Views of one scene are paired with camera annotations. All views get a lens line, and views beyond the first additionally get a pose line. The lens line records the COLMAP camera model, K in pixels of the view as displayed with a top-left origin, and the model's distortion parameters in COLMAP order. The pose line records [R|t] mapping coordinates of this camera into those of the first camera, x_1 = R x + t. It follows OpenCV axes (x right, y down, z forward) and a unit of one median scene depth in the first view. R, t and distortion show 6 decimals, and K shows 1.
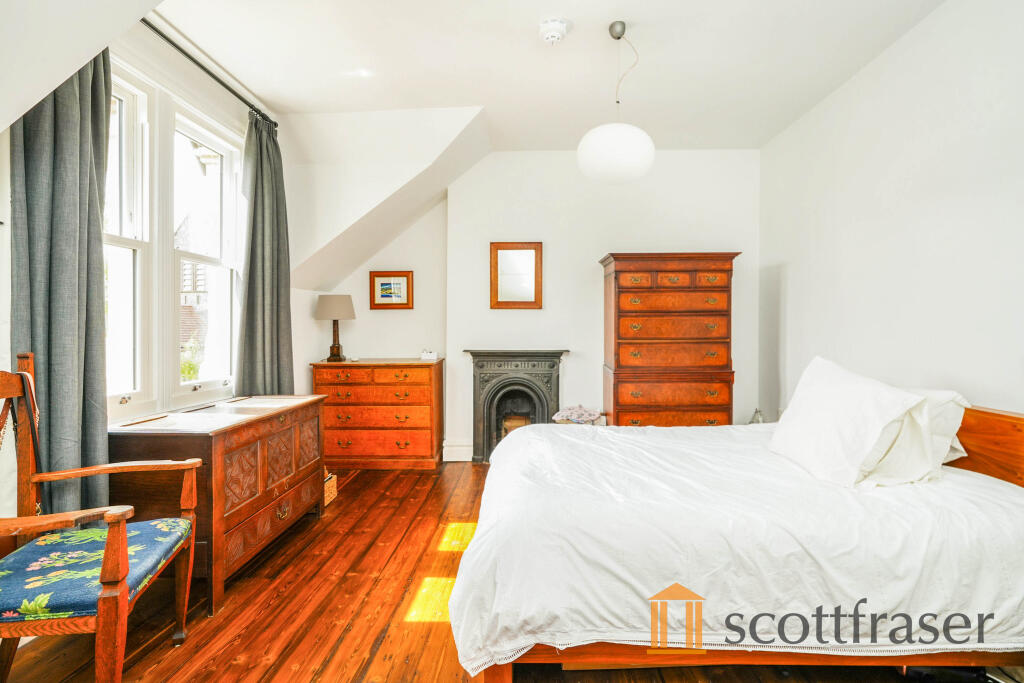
lens RADIAL K [[472.1, 0, 514.6], [0, 472.1, 337.0], [0, 0, 1]] dist [-0.004801, 0.001124]
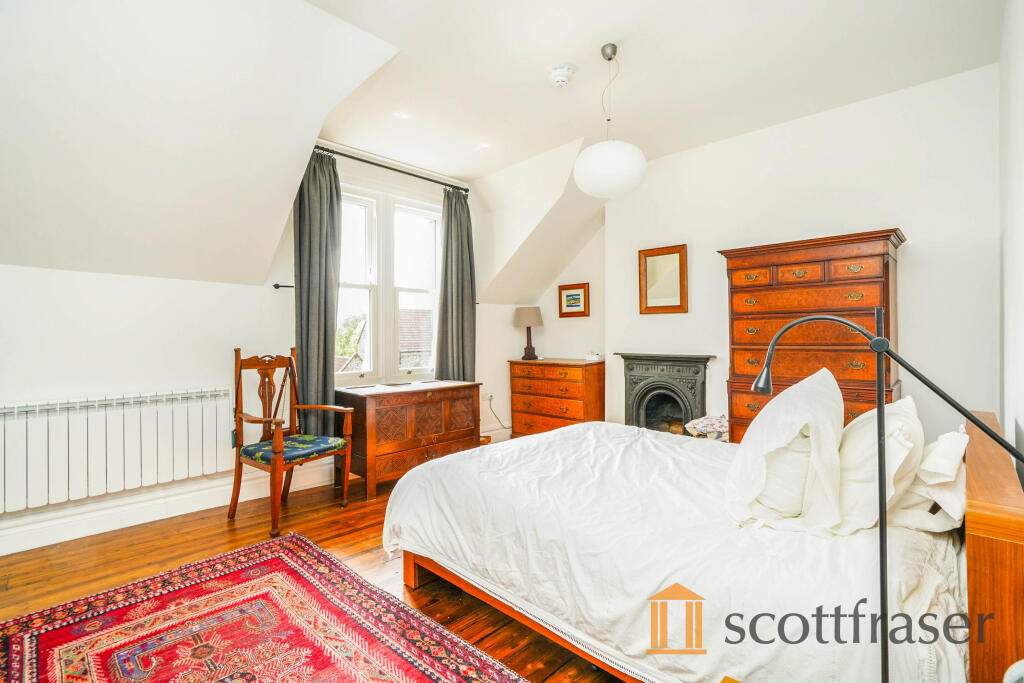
lens RADIAL K [[472.1, 0, 516.3], [0, 472.1, 339.3], [0, 0, 1]] dist [-0.004801, 0.001124]
pose [[0.732528, 0.004019, -0.680725, 0.479167], [-0.005536, 0.999985, -0.000054, -0.002755], [0.680714, 0.003808, 0.732539, 0.050811]]
